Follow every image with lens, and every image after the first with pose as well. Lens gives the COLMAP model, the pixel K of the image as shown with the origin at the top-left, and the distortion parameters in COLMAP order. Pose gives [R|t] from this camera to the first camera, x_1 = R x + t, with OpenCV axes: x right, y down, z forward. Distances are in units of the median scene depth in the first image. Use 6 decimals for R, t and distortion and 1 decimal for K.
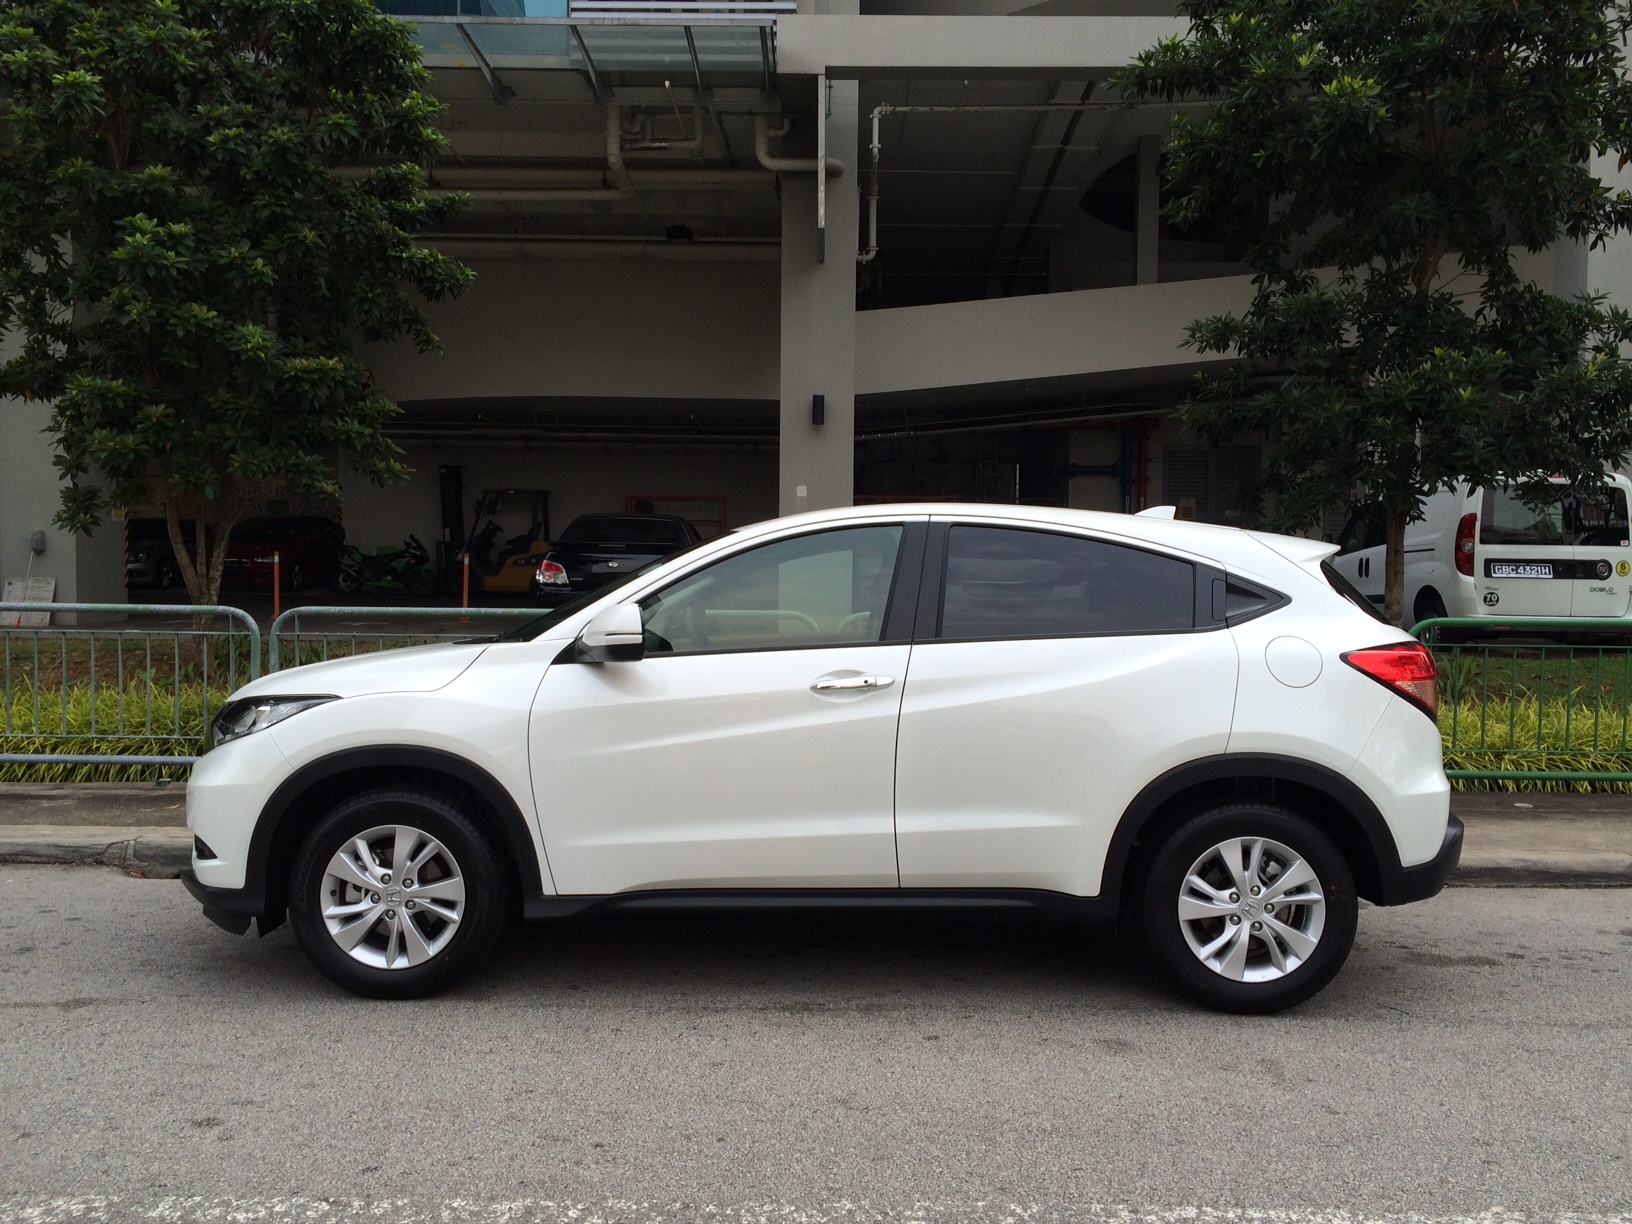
lens RADIAL K [[1377.6, 0, 806.8], [0, 1377.6, 613.9], [0, 0, 1]] dist [0.085923, -0.095254]
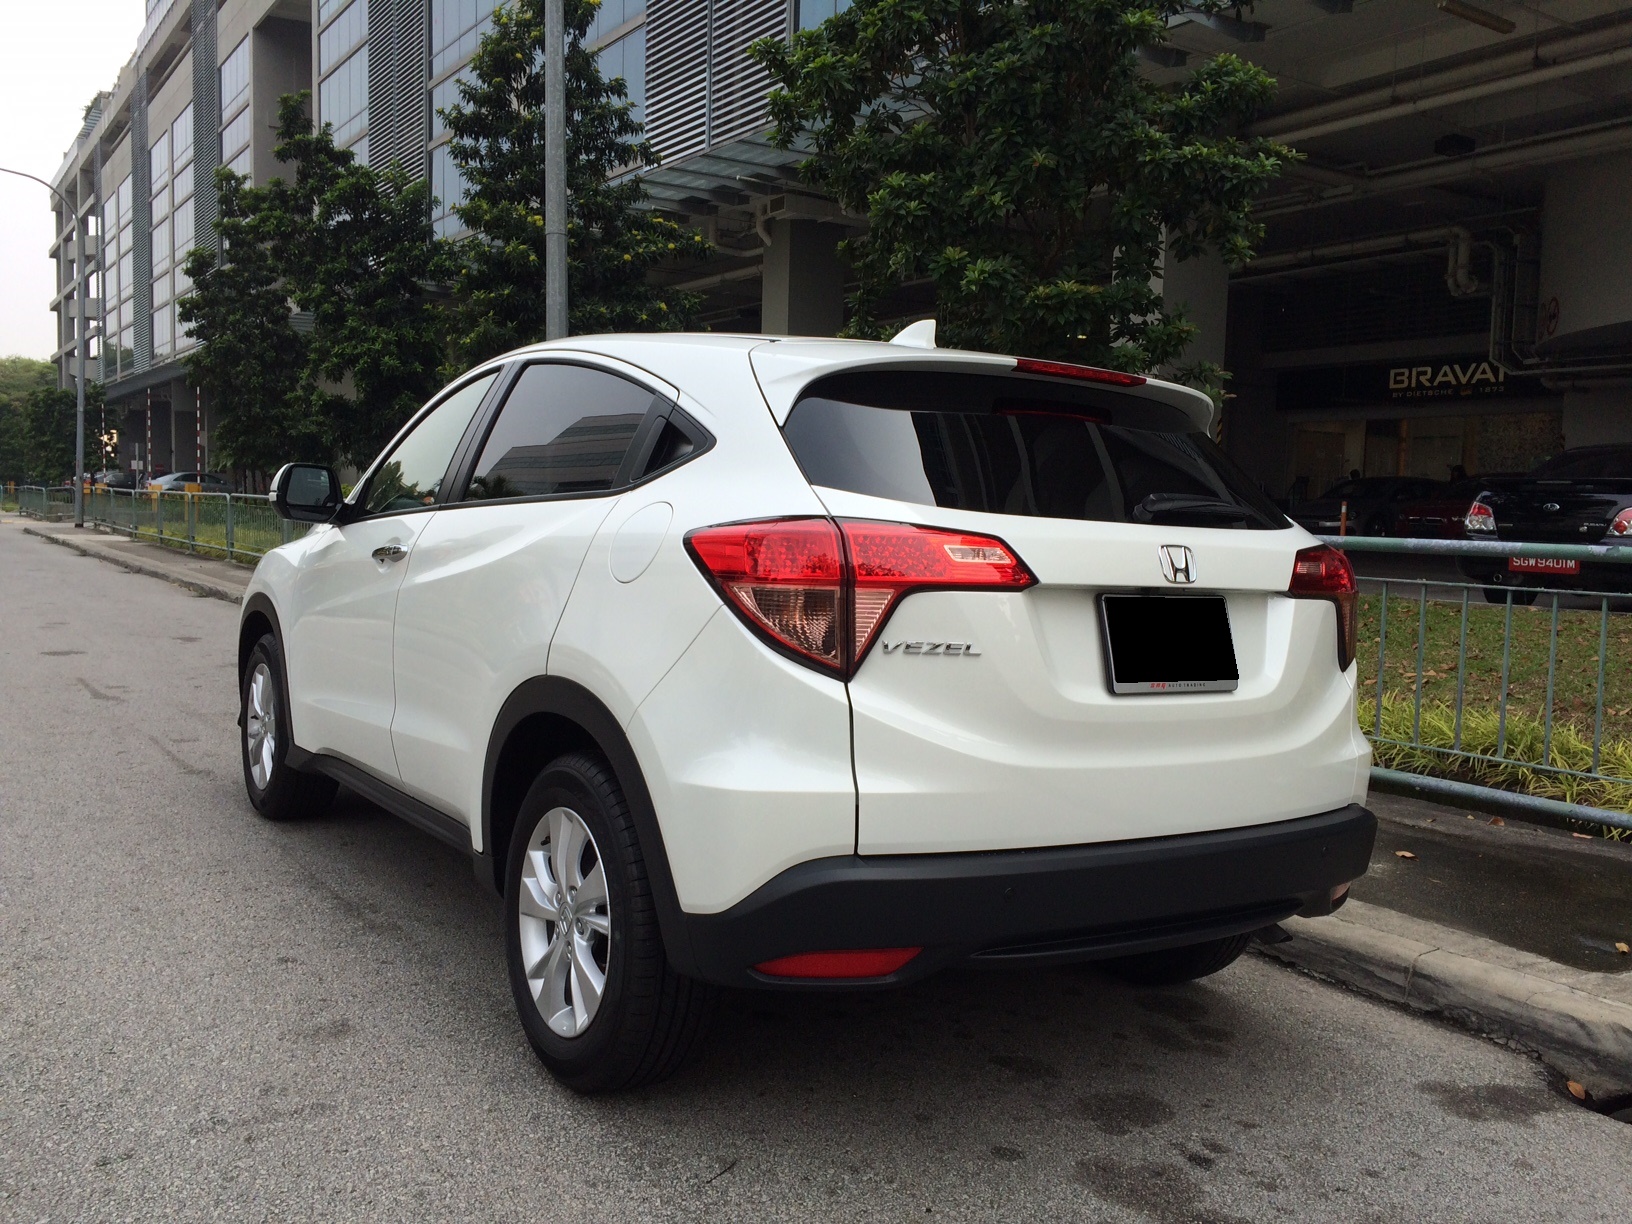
lens RADIAL K [[1377.6, 0, 806.8], [0, 1377.6, 613.9], [0, 0, 1]] dist [0.085923, -0.095254]
pose [[0.568202, 0.070960, -0.819824, 0.859020], [-0.055119, 0.997319, 0.048122, 0.029663], [0.821041, 0.017845, 0.570590, 0.684060]]
